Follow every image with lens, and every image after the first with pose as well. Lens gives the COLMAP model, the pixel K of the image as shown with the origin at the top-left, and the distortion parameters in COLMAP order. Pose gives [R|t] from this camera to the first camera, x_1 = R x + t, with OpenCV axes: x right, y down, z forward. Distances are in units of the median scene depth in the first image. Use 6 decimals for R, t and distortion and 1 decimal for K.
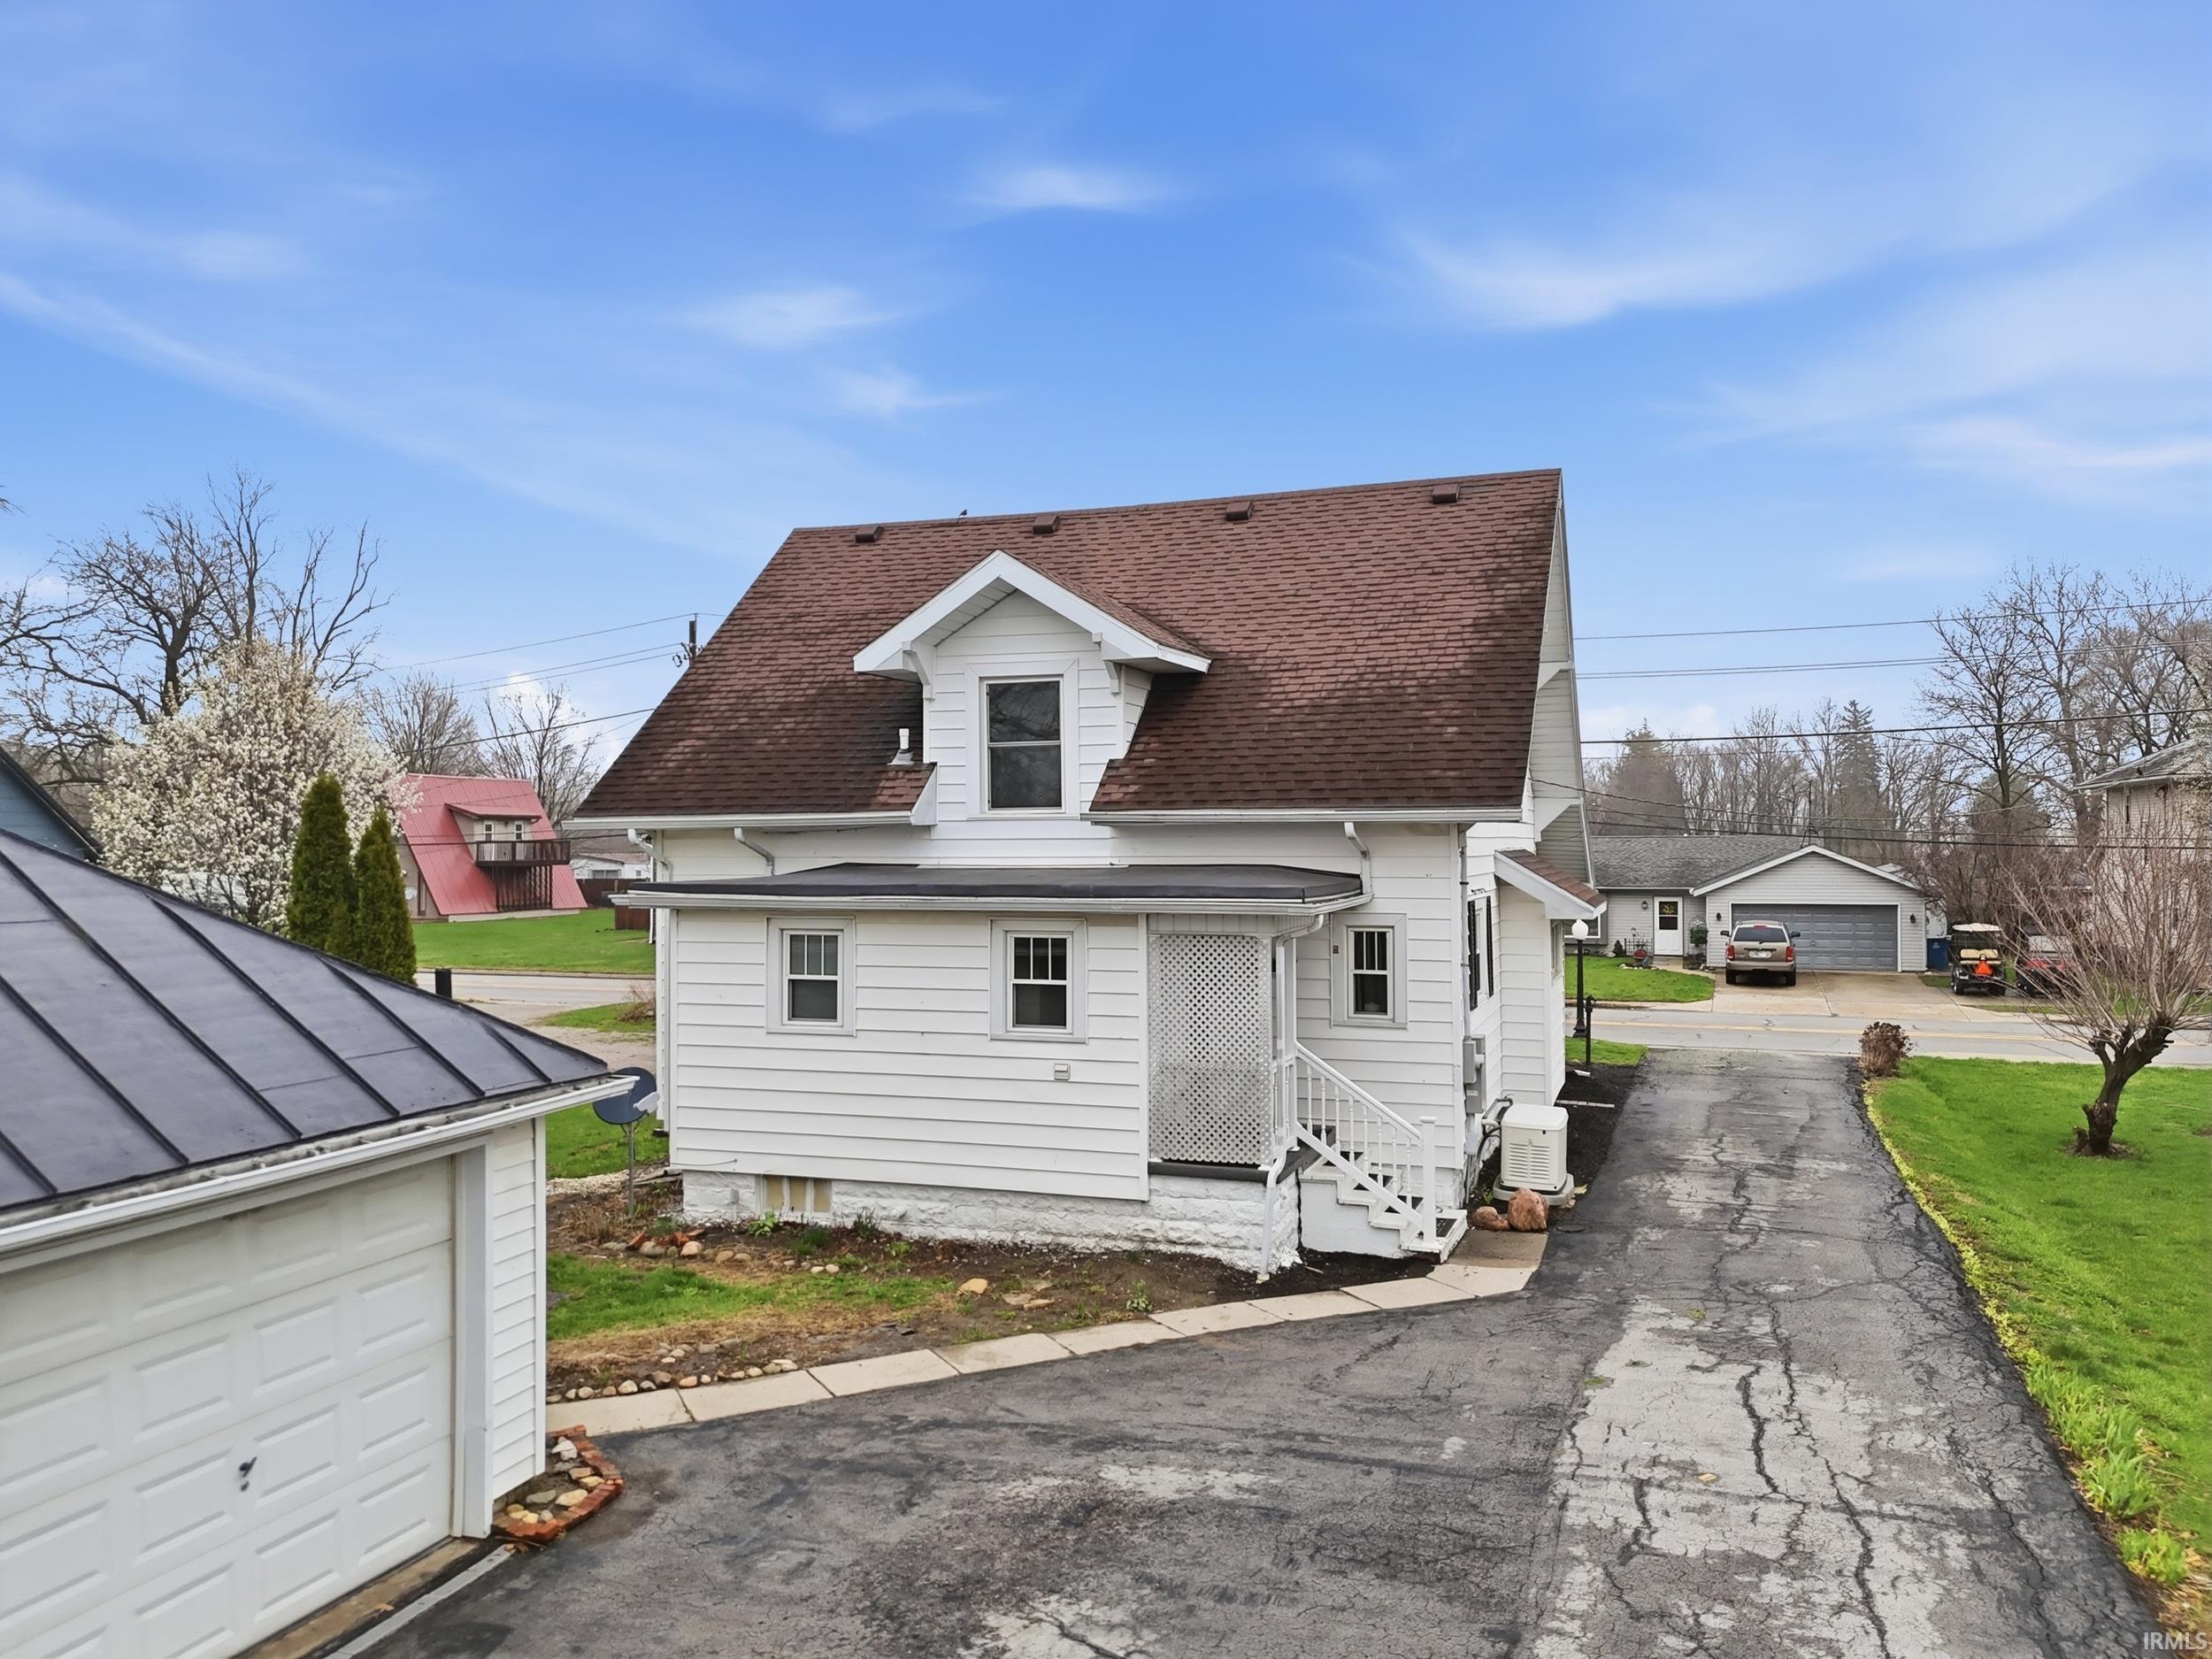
lens RADIAL K [[1616.1, 0, 1101.2], [0, 1616.1, 821.1], [0, 0, 1]] dist [0.042007, -0.020918]
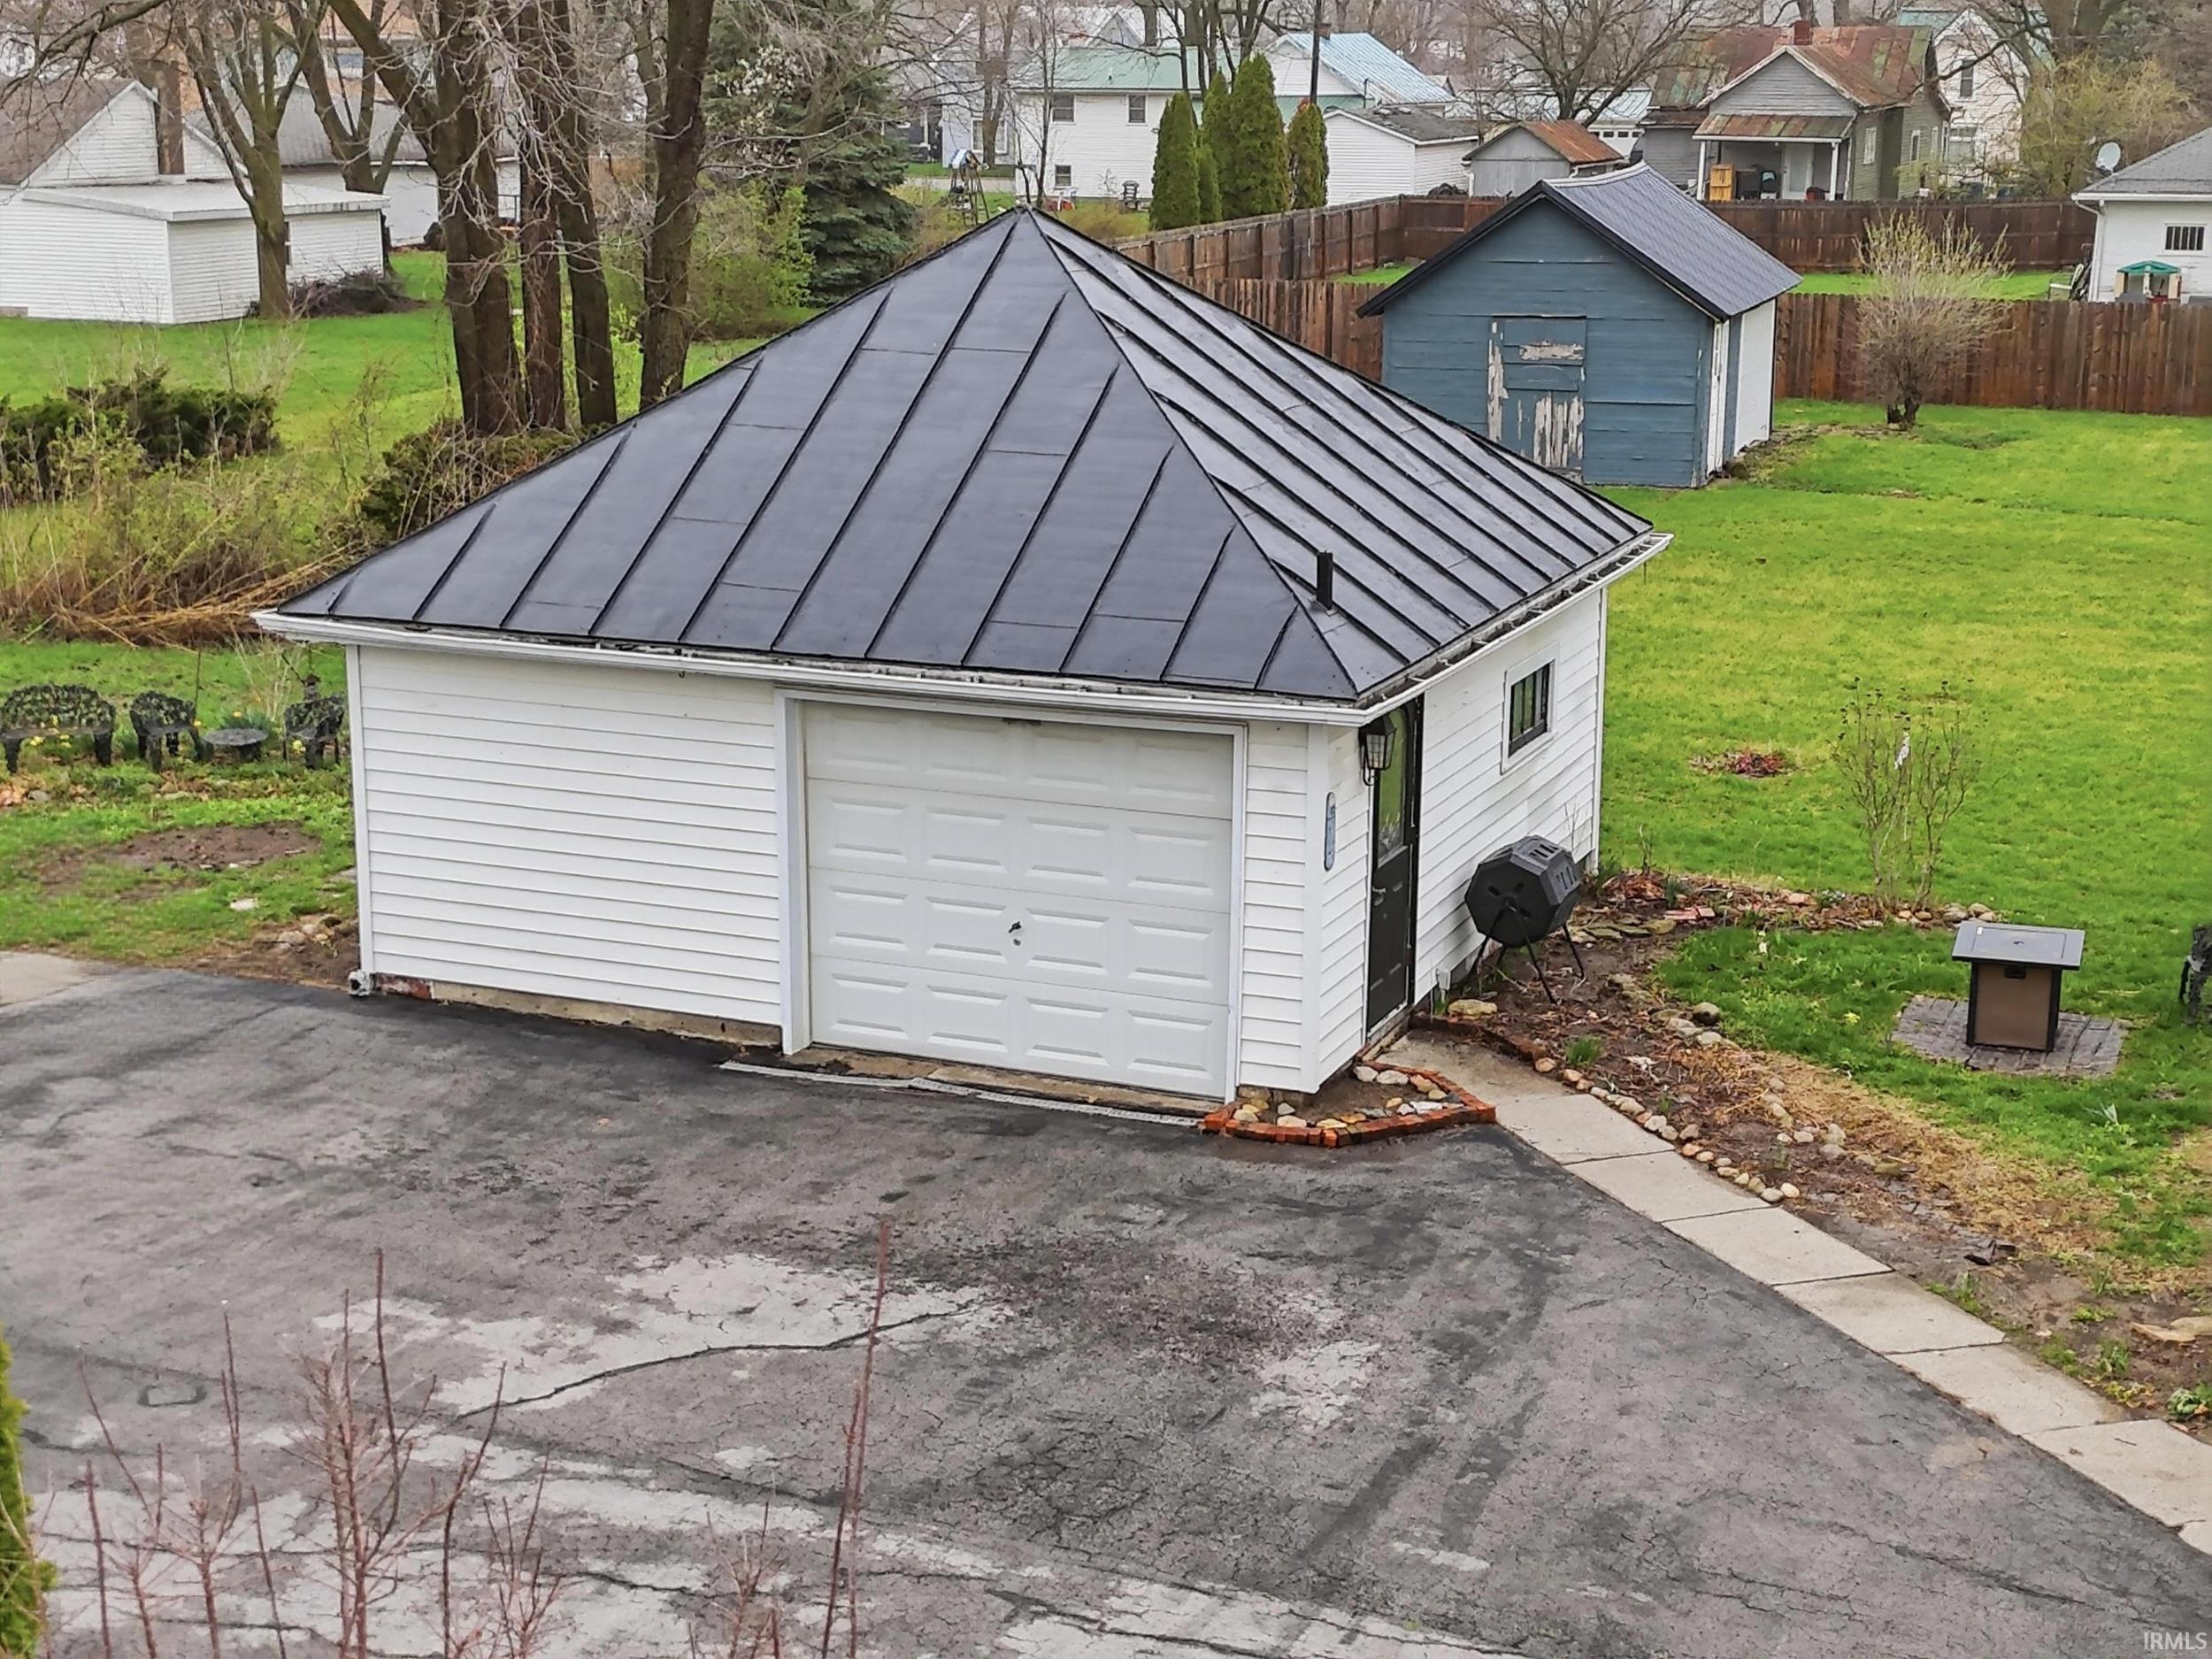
lens RADIAL K [[3167.6, 0, 1101.6], [0, 3167.6, 828.1], [0, 0, 1]] dist [0.090709, 0.000000]
pose [[-0.062234, 0.239086, -0.969002, 1.377514], [0.010978, 0.970989, 0.238871, -0.187814], [0.998001, 0.004228, -0.063053, 0.965620]]
